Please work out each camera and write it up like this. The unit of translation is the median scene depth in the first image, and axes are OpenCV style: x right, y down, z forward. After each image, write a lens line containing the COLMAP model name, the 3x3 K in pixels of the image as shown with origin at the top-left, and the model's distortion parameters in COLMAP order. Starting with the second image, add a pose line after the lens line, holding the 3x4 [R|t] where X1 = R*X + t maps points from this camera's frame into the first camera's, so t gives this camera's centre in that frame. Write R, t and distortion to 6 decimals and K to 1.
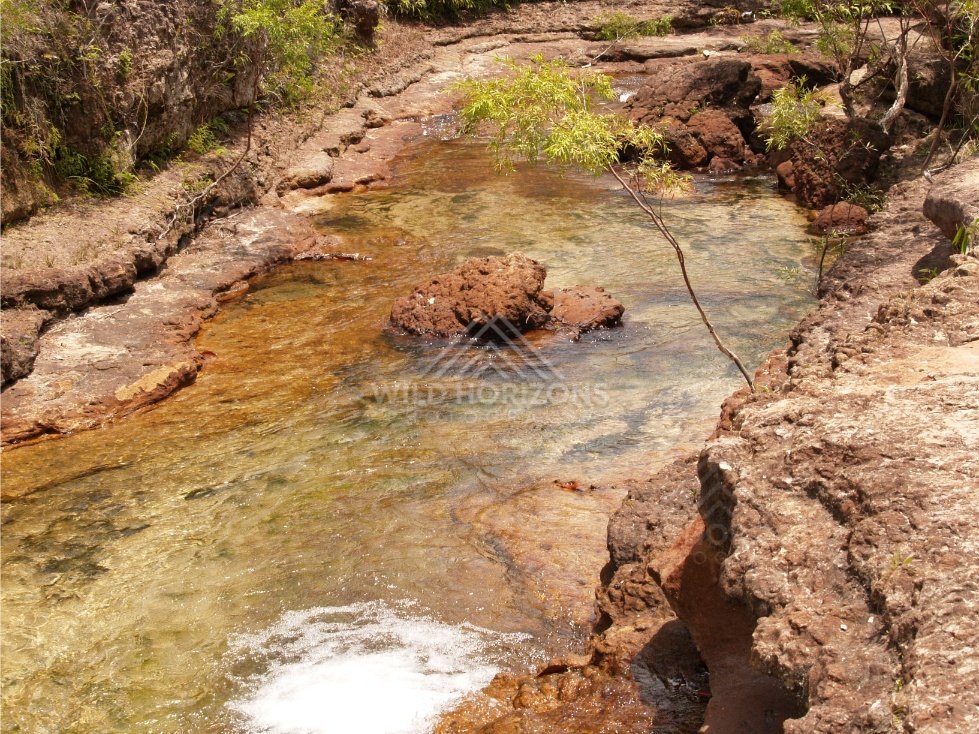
lens RADIAL K [[2335.9, 0, 489.5], [0, 2335.9, 367.0], [0, 0, 1]] dist [-0.263614, 0.085687]
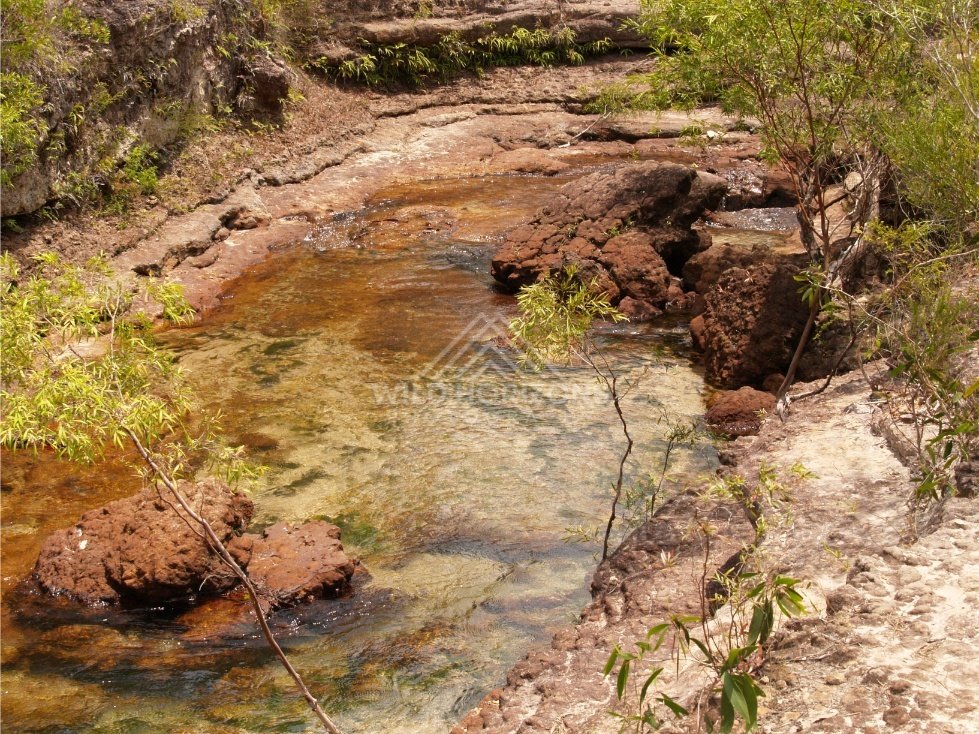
lens RADIAL K [[2335.9, 0, 489.5], [0, 2335.9, 367.0], [0, 0, 1]] dist [-0.263614, 0.085687]
pose [[0.997144, 0.040451, -0.063777, 0.093419], [-0.041036, 0.999126, -0.007895, -0.054268], [0.063402, 0.010490, 0.997933, 0.205060]]
